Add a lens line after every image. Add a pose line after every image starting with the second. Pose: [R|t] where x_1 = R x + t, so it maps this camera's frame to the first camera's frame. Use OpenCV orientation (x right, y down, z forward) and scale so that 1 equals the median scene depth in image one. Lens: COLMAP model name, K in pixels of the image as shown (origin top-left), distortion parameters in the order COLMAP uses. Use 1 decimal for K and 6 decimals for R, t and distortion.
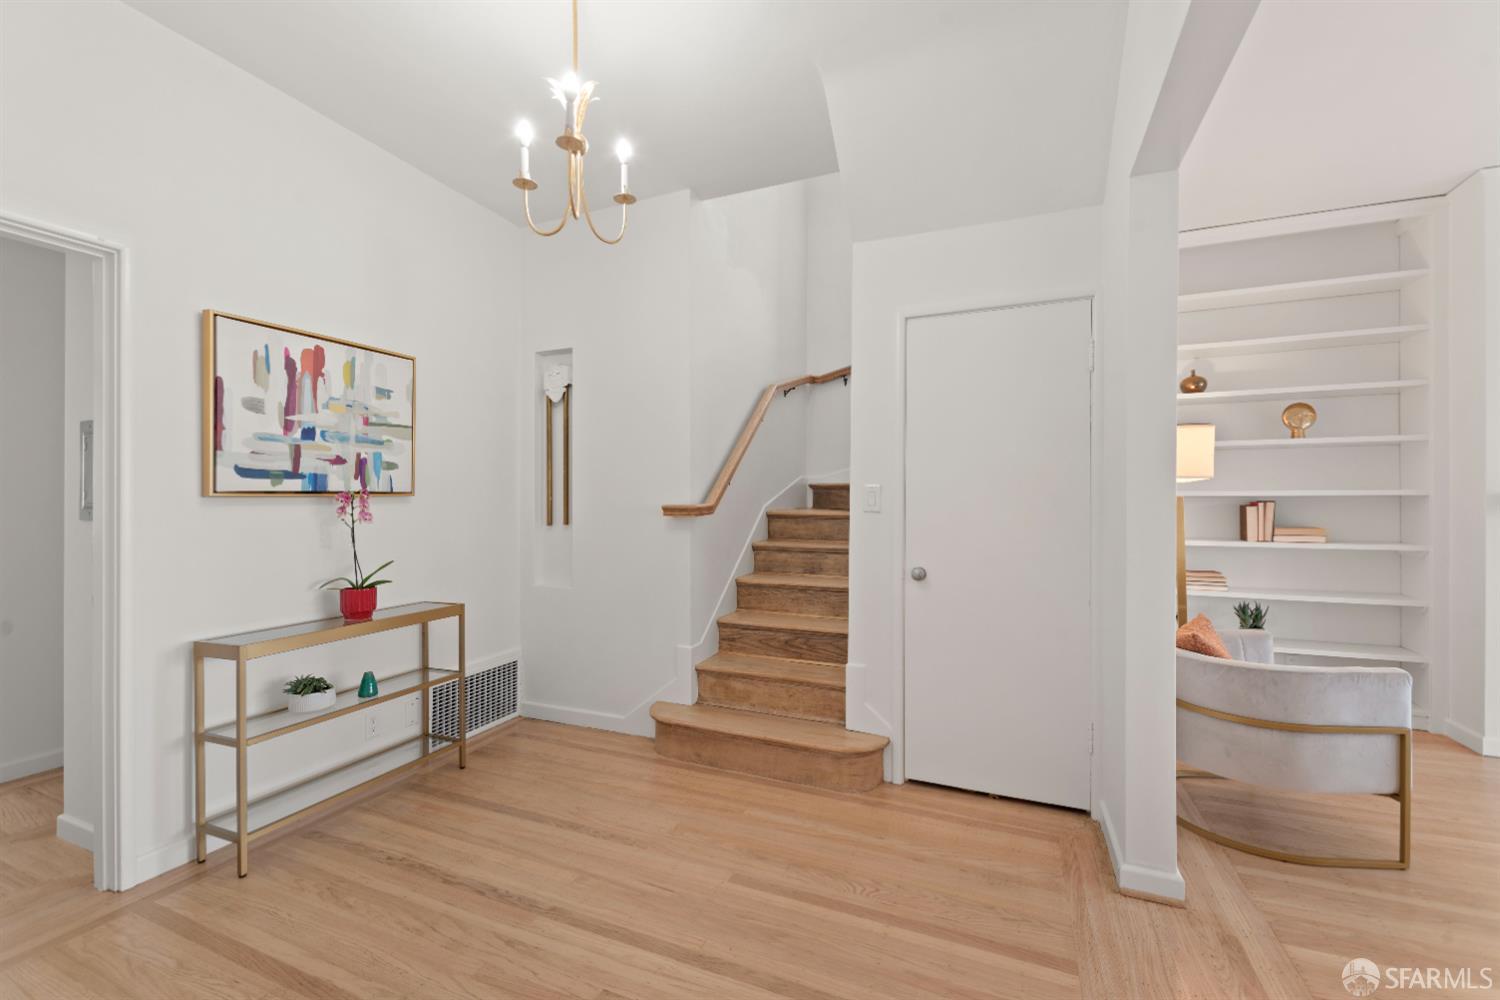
lens RADIAL K [[618.0, 0, 747.6], [0, 618.0, 501.5], [0, 0, 1]] dist [0.002778, -0.001925]
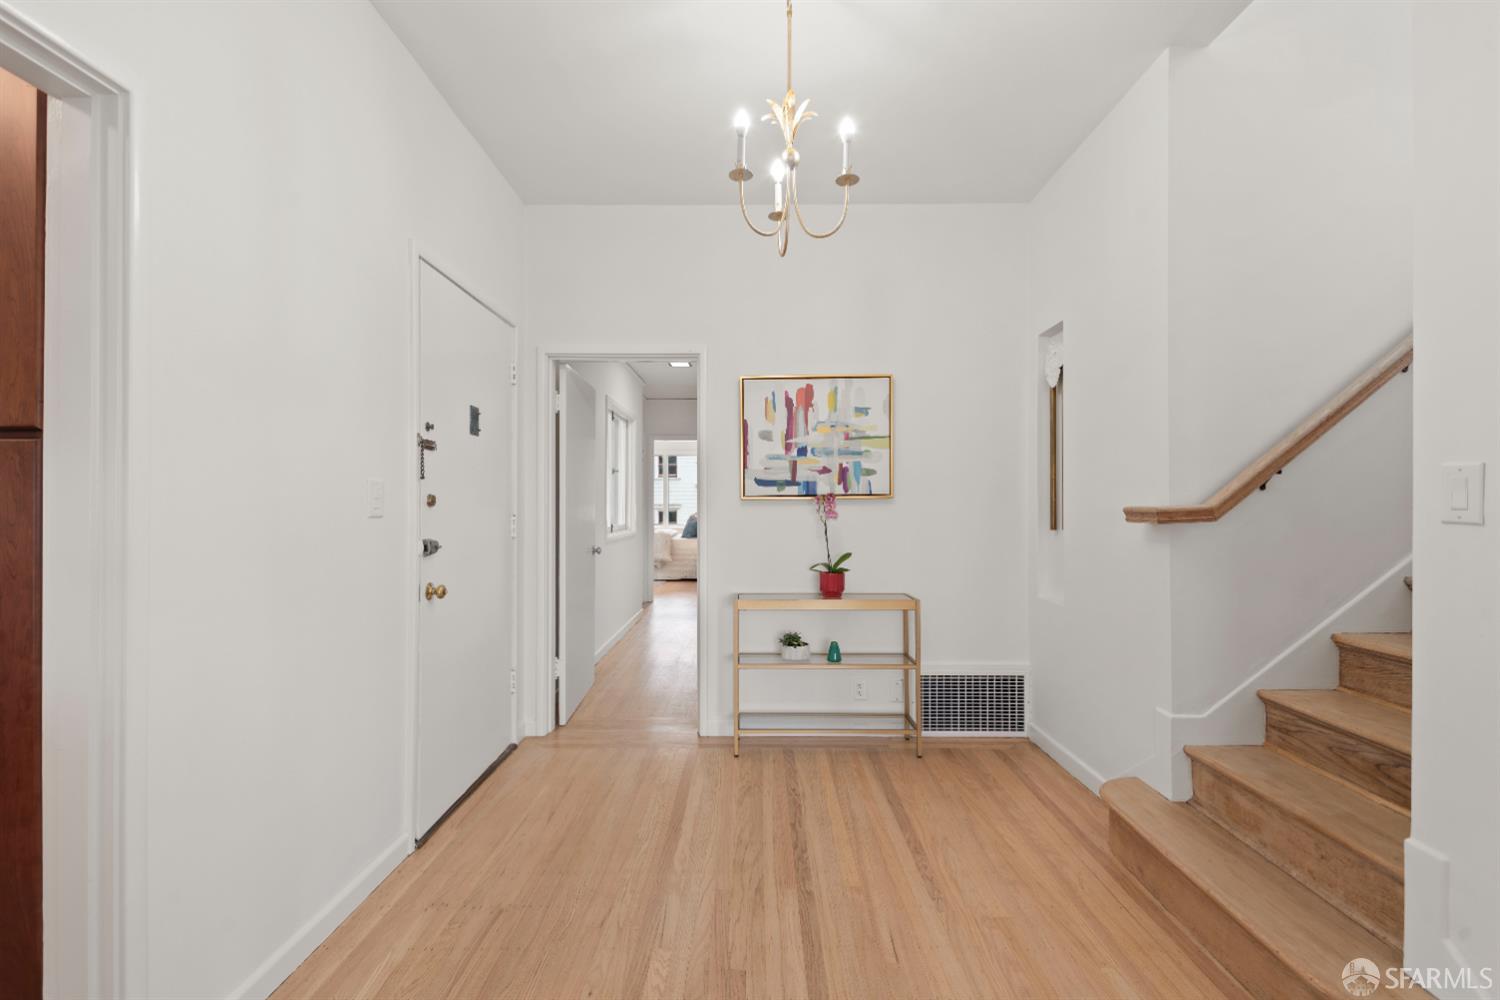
lens RADIAL K [[618.0, 0, 739.9], [0, 618.0, 498.7], [0, 0, 1]] dist [0.002778, -0.001925]
pose [[0.365881, -0.008810, -0.930620, 0.459896], [-0.000428, 0.999953, -0.009635, 0.004189], [0.930662, 0.003924, 0.365860, 0.378369]]
